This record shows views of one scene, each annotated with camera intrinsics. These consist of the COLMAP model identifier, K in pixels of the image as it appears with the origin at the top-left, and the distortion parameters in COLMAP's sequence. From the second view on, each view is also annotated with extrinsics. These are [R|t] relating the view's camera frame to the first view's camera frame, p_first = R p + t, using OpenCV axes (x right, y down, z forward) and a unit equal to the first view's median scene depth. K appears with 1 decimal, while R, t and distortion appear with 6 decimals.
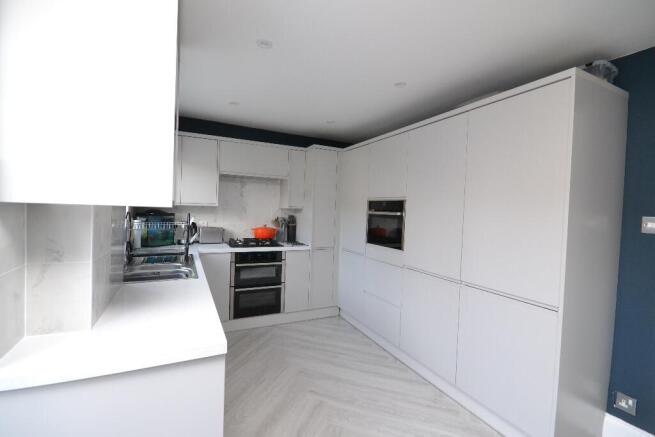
lens RADIAL K [[293.9, 0, 324.8], [0, 293.9, 214.9], [0, 0, 1]] dist [0.012377, -0.007600]
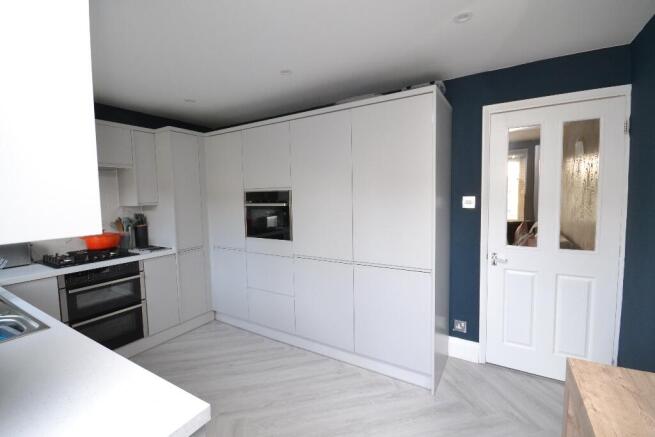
lens RADIAL K [[293.9, 0, 324.8], [0, 293.9, 214.9], [0, 0, 1]] dist [0.012377, -0.007600]
pose [[0.844722, -0.089517, 0.527666, -0.134942], [0.062293, 0.995657, 0.069189, -0.024494], [-0.531568, -0.025575, 0.846630, 0.070553]]
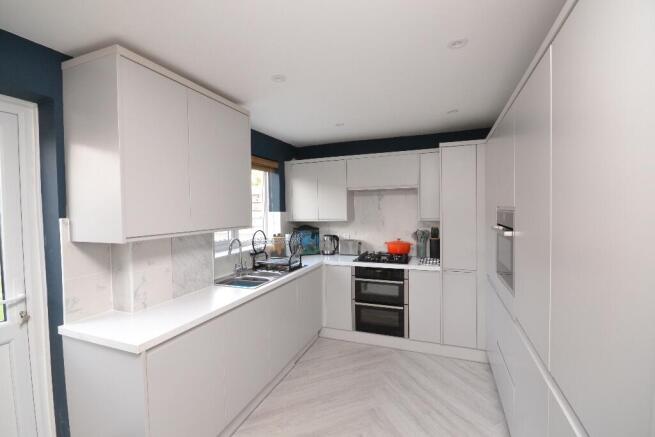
lens RADIAL K [[293.9, 0, 324.8], [0, 293.9, 214.9], [0, 0, 1]] dist [0.012377, -0.007600]
pose [[0.669755, -0.032187, -0.741884, 0.381589], [0.024677, 0.999473, -0.021084, -0.031482], [0.742172, -0.004186, 0.670197, 0.227471]]
